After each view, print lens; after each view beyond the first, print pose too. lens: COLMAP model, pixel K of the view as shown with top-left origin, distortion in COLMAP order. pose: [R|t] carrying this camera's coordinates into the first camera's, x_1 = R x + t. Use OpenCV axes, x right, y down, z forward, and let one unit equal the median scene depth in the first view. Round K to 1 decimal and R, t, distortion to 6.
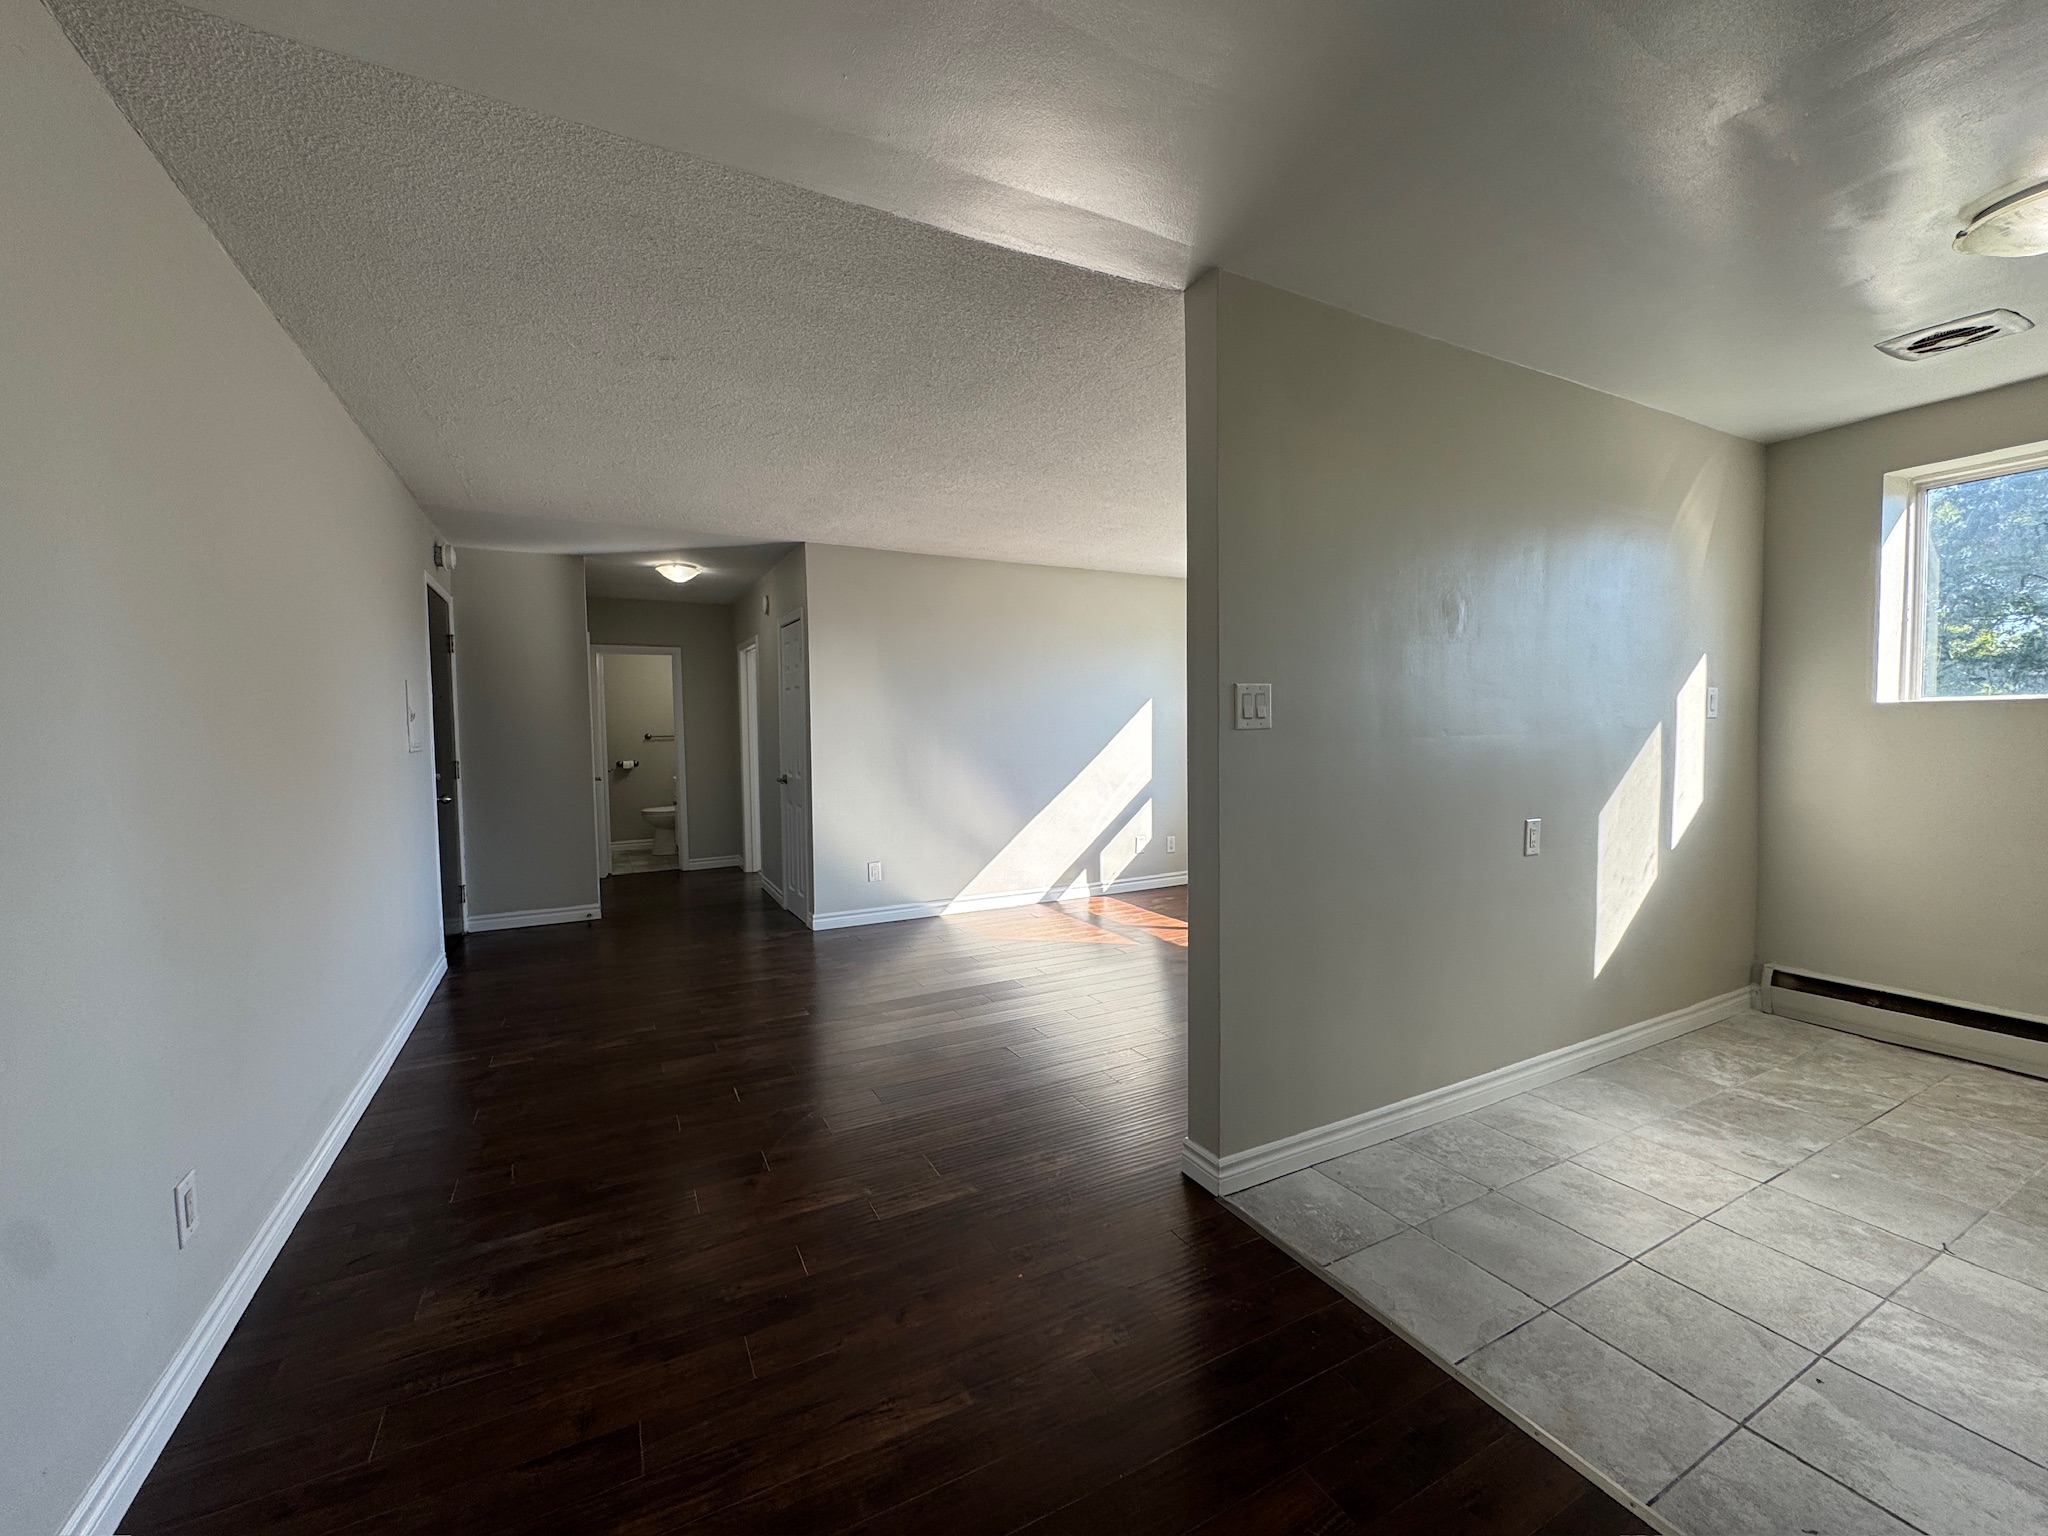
lens RADIAL K [[817.9, 0, 1019.4], [0, 817.9, 765.0], [0, 0, 1]] dist [-0.006404, 0.001231]
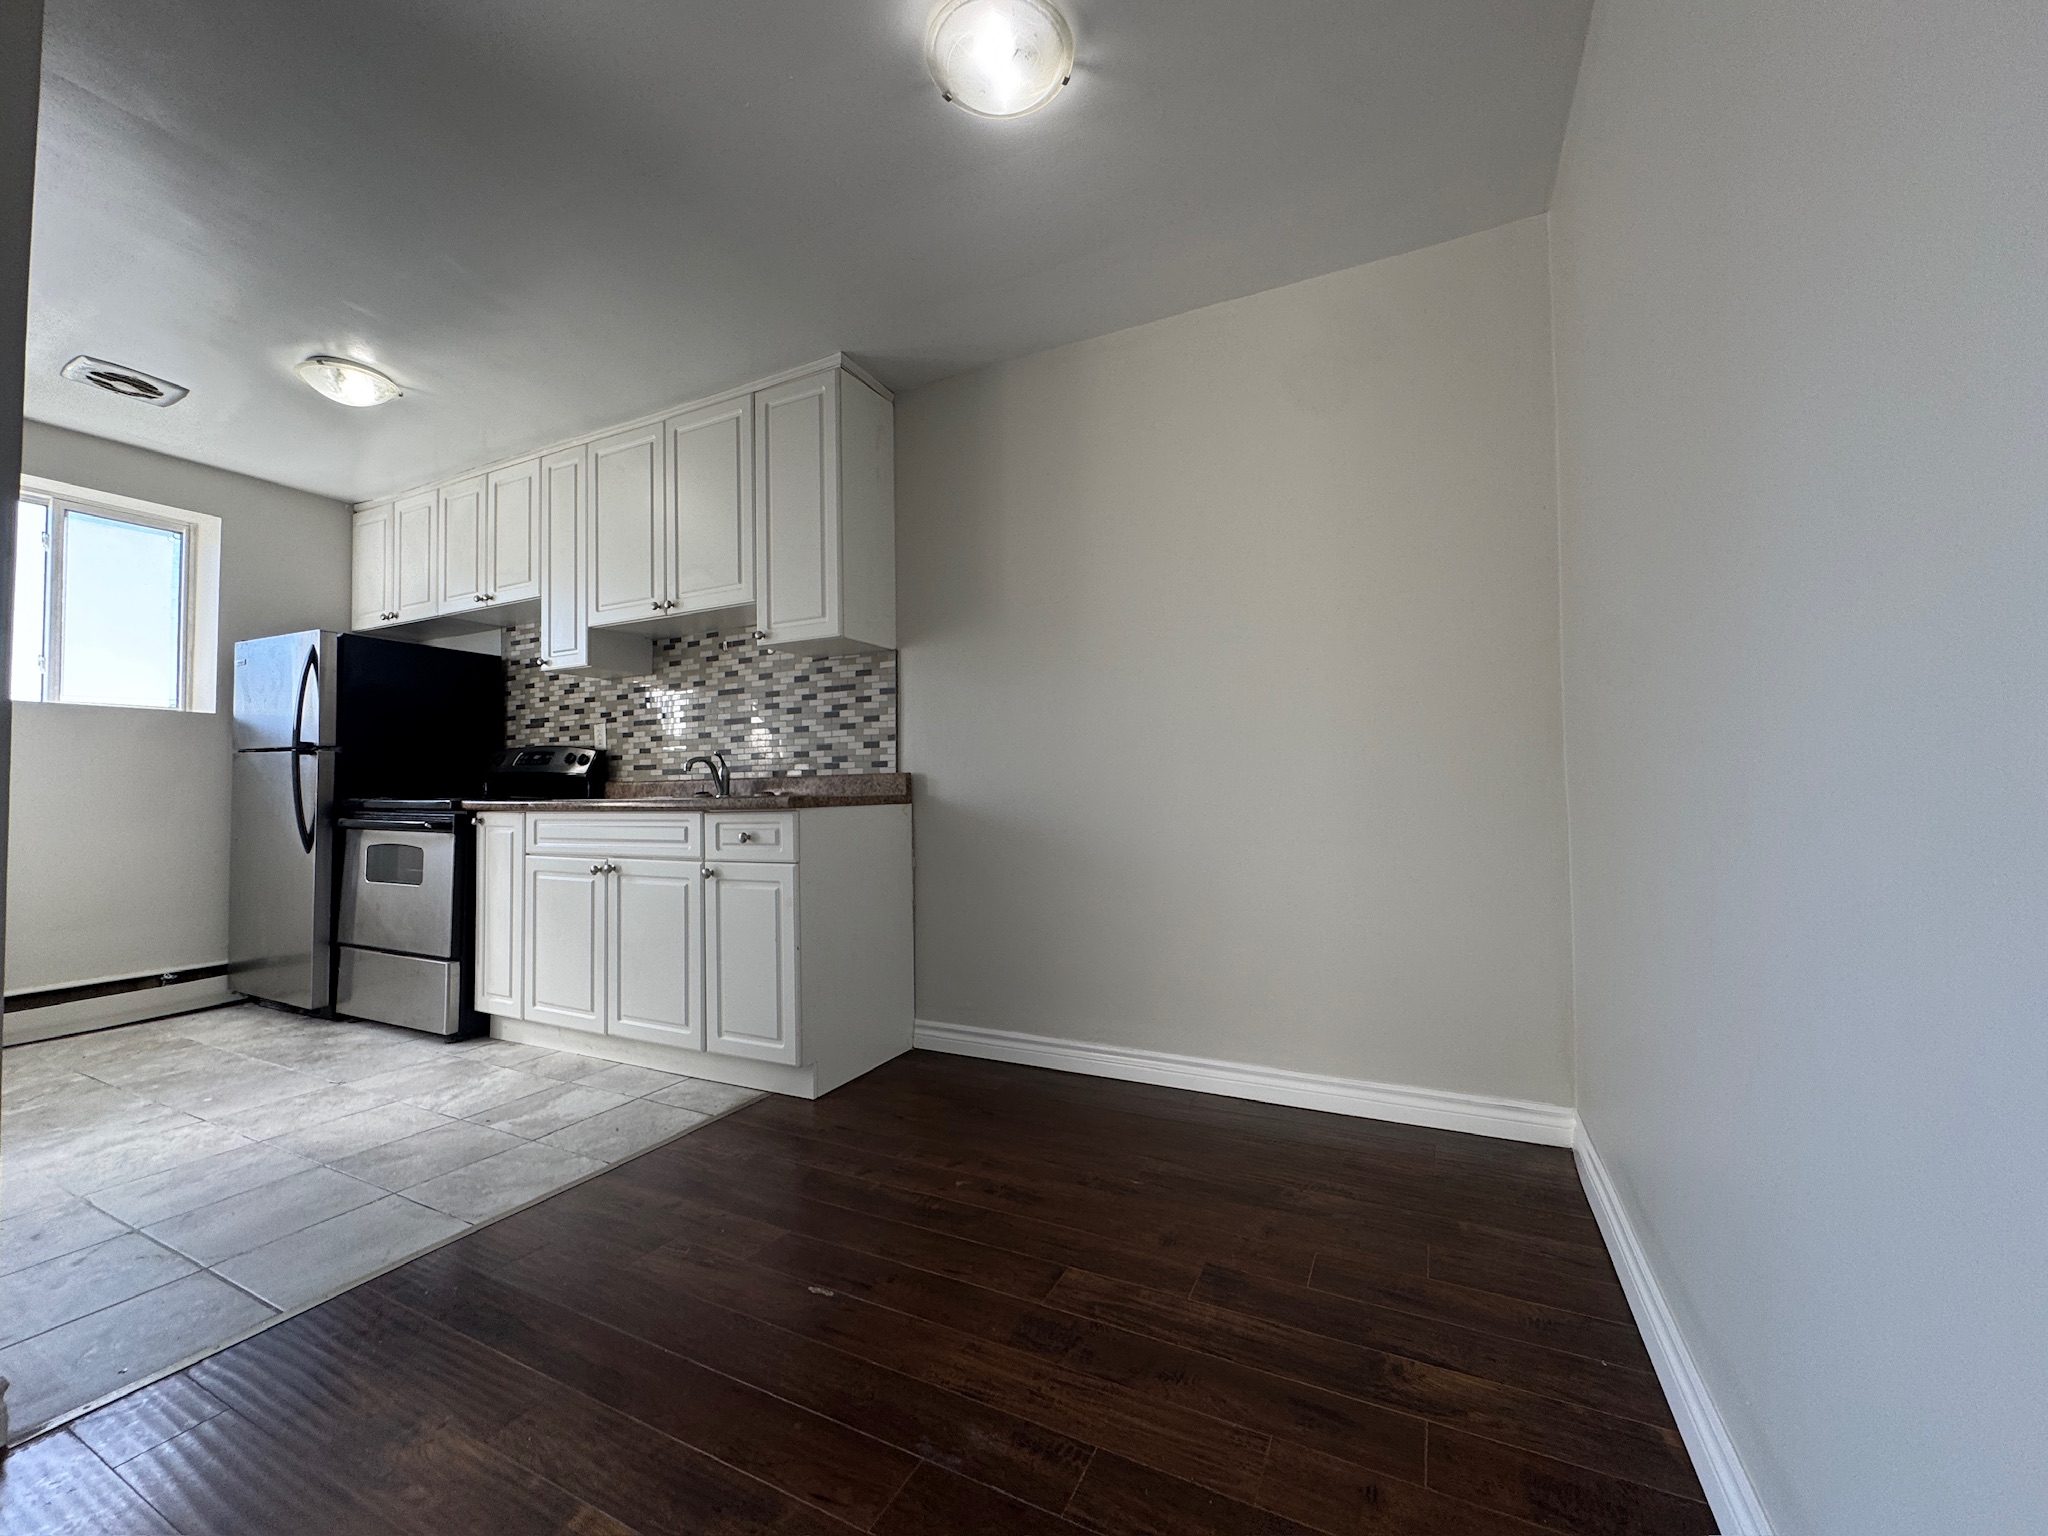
lens RADIAL K [[817.9, 0, 1019.1], [0, 817.9, 756.3], [0, 0, 1]] dist [-0.006404, 0.001231]
pose [[-0.585588, 0.055572, 0.808702, -0.287896], [0.054910, 0.998075, -0.028824, 0.061758], [-0.808747, 0.027527, -0.587512, 0.363368]]
